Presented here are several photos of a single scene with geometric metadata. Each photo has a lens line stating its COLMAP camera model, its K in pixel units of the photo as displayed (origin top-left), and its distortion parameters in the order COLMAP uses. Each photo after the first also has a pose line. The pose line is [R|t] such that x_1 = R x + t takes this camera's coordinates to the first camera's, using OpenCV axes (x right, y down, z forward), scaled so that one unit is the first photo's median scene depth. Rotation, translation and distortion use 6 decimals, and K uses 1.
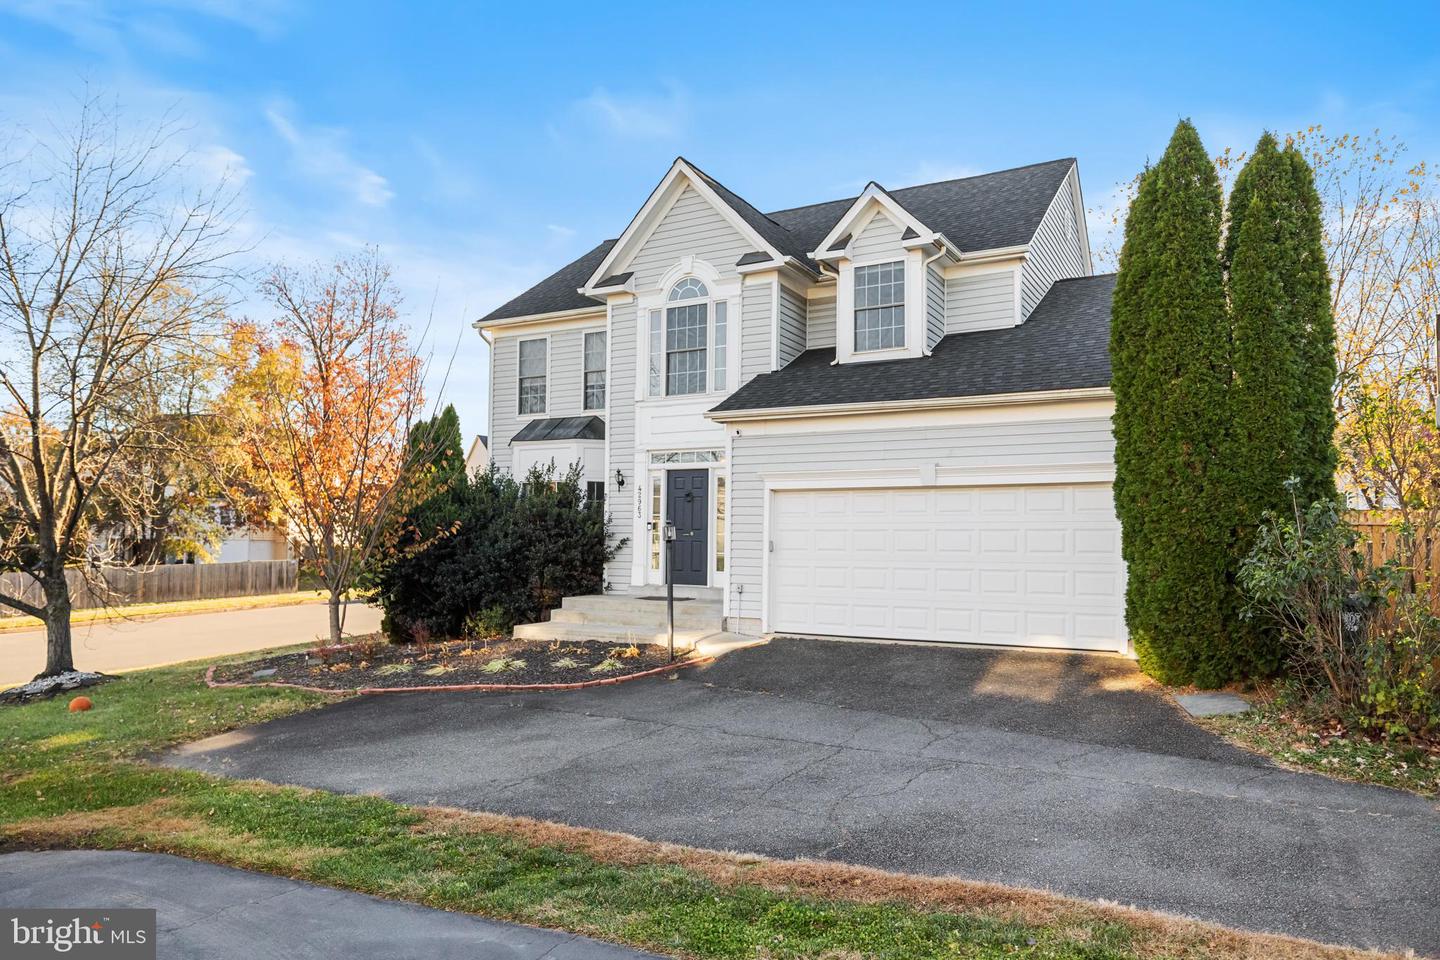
lens RADIAL K [[998.9, 0, 719.6], [0, 998.9, 495.4], [0, 0, 1]] dist [0.007816, -0.004761]
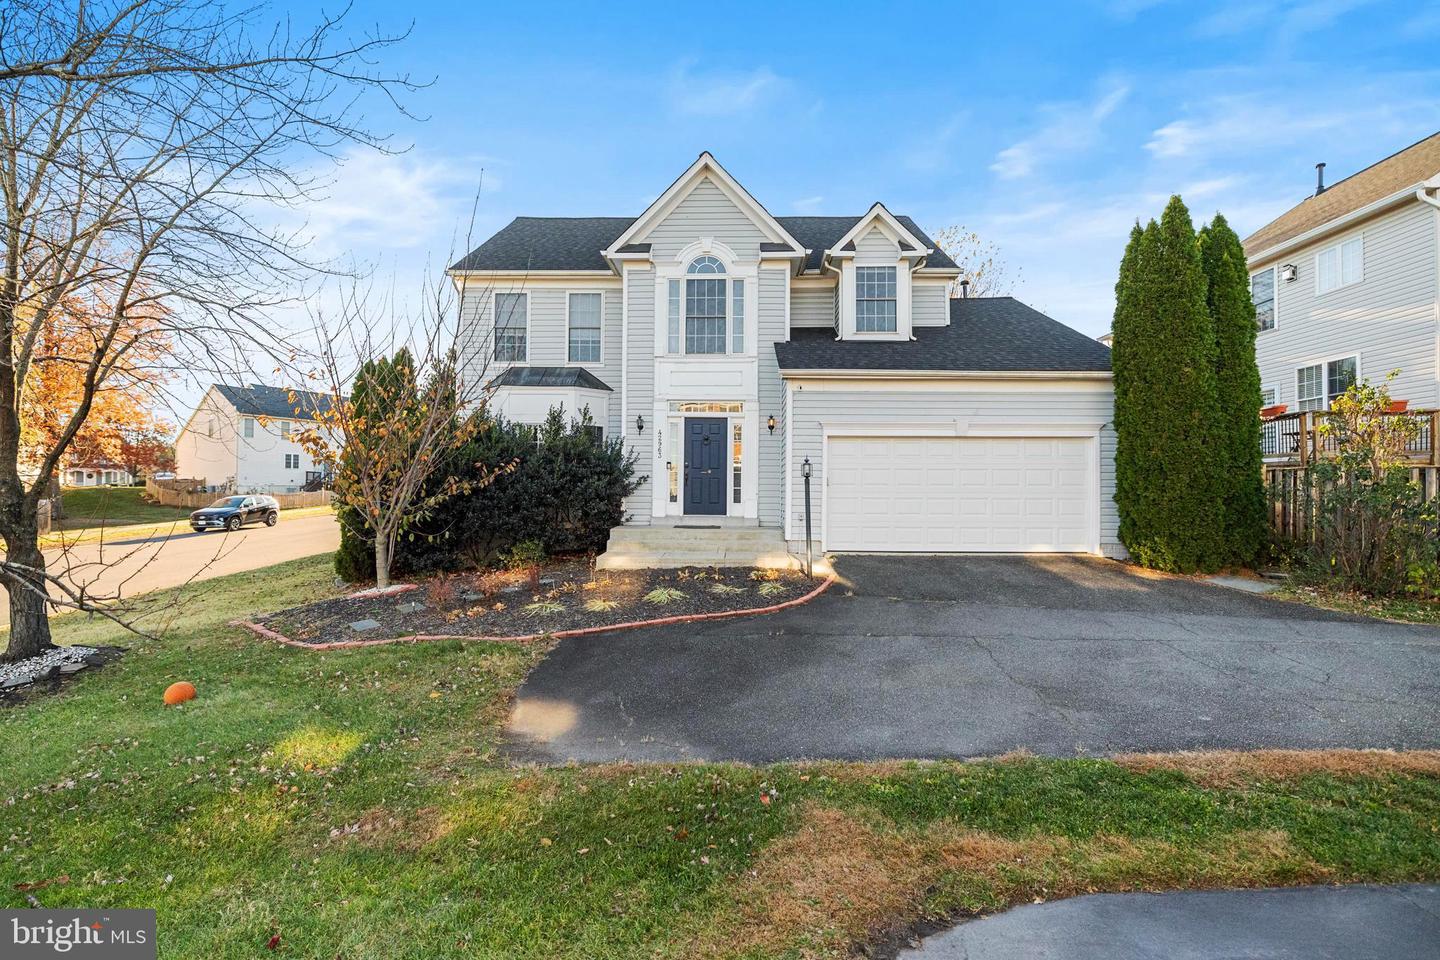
lens RADIAL K [[686.9, 0, 718.5], [0, 686.9, 464.1], [0, 0, 1]] dist [-0.001395, 0.001408]
pose [[0.875623, 0.009525, 0.482901, -0.421150], [-0.020204, 0.999653, 0.016919, 0.015316], [-0.482572, -0.024571, 0.875512, 0.282239]]
